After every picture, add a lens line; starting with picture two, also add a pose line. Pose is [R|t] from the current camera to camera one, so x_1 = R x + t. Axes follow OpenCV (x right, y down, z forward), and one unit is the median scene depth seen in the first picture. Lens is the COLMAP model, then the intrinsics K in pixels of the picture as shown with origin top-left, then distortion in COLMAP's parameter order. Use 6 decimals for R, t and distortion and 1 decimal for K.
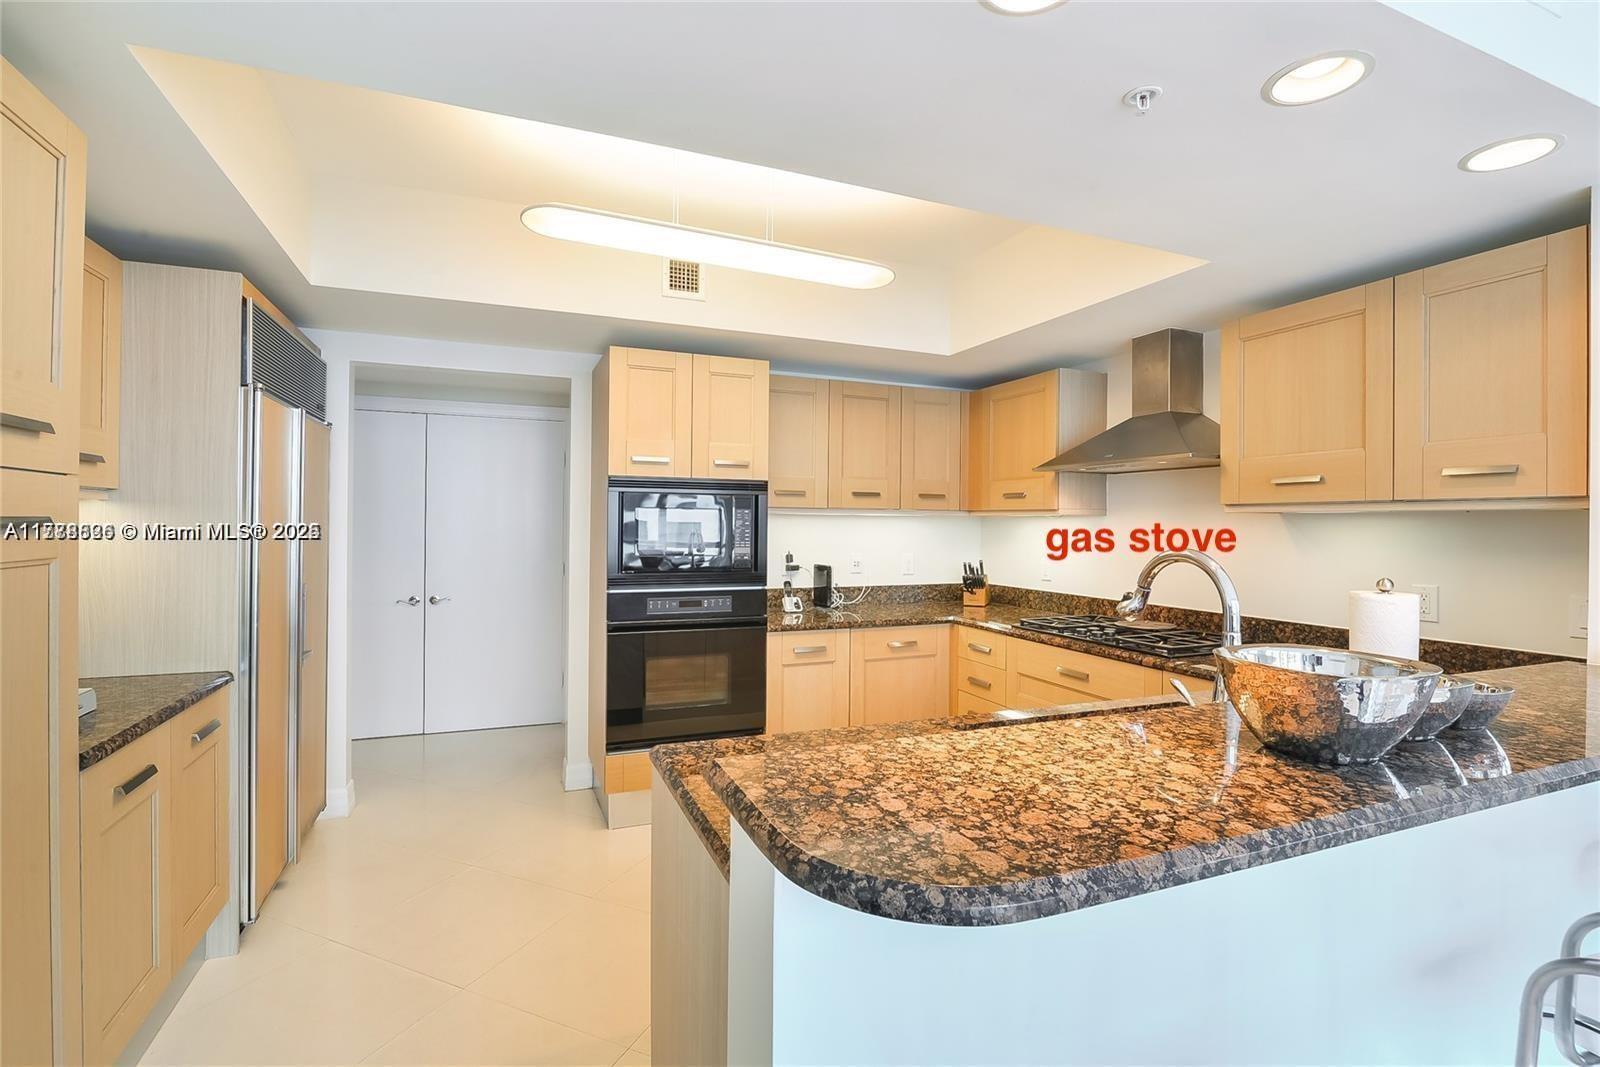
lens RADIAL K [[744.8, 0, 800.0], [0, 744.8, 533.5], [0, 0, 1]] dist [-0.002318, -0.000745]
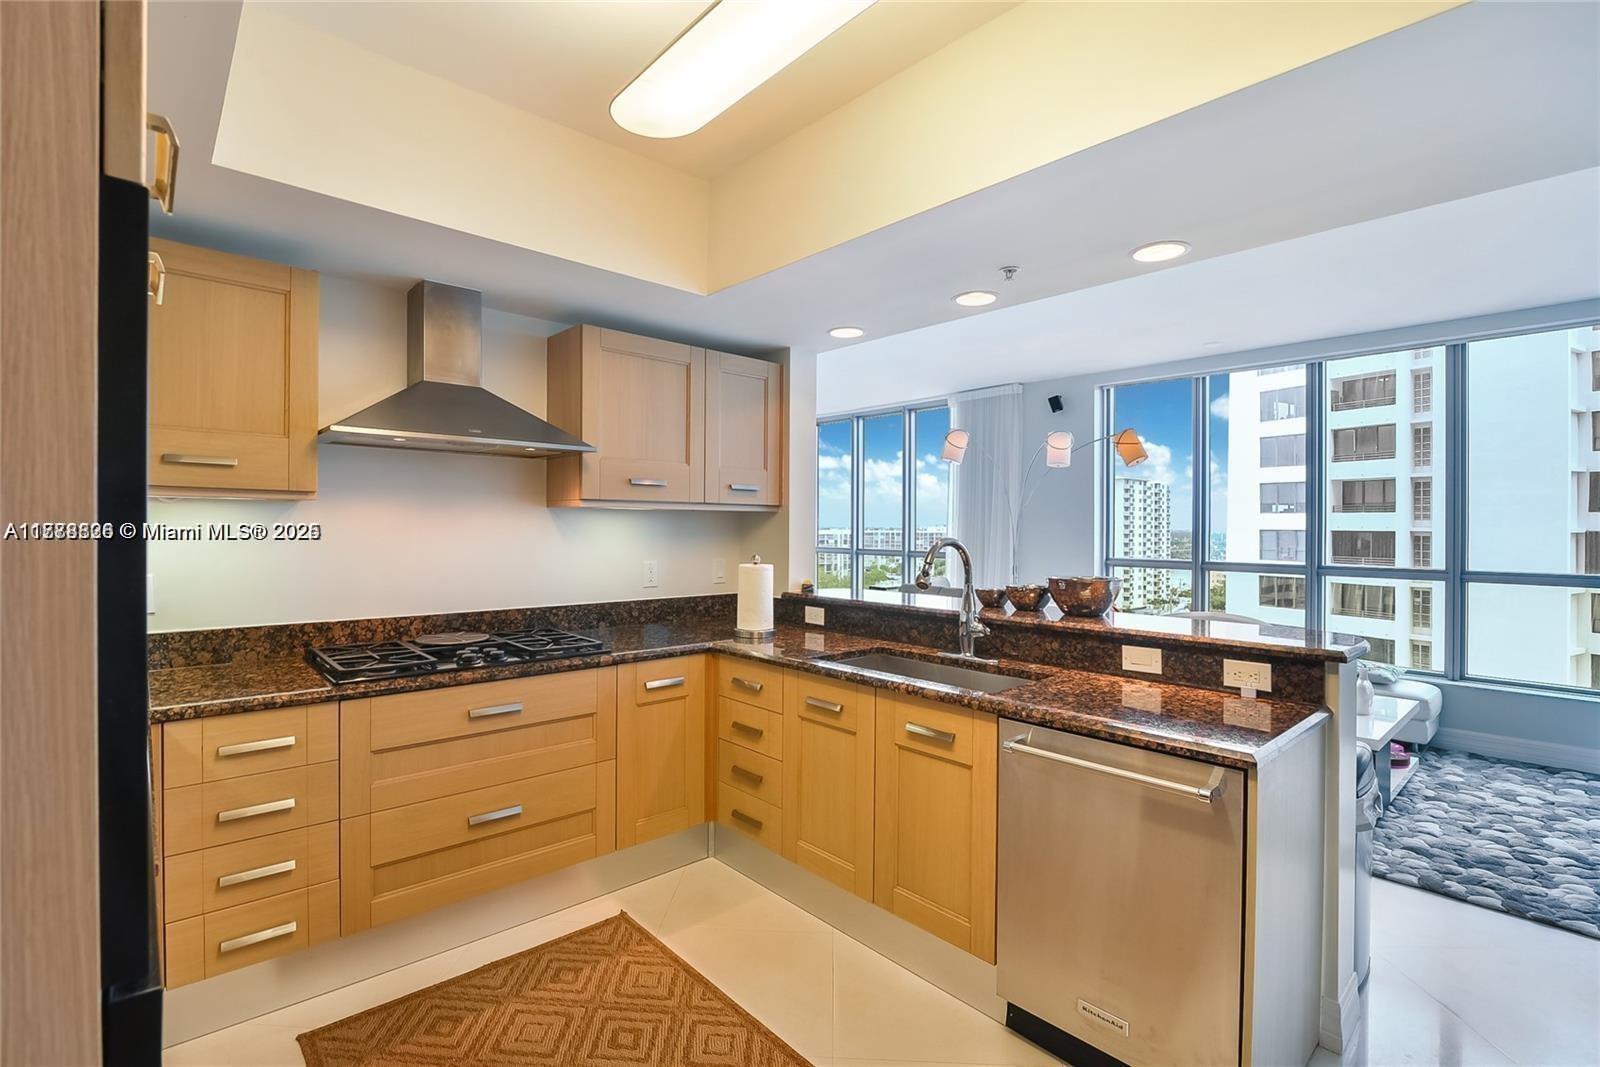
lens RADIAL K [[726.0, 0, 800.0], [0, 726.0, 533.5], [0, 0, 1]] dist [-0.000528, -0.000118]
pose [[-0.337915, -0.029734, 0.940707, -0.530685], [-0.005269, 0.999545, 0.029701, -0.024133], [-0.941162, 0.005080, -0.337918, 1.140057]]
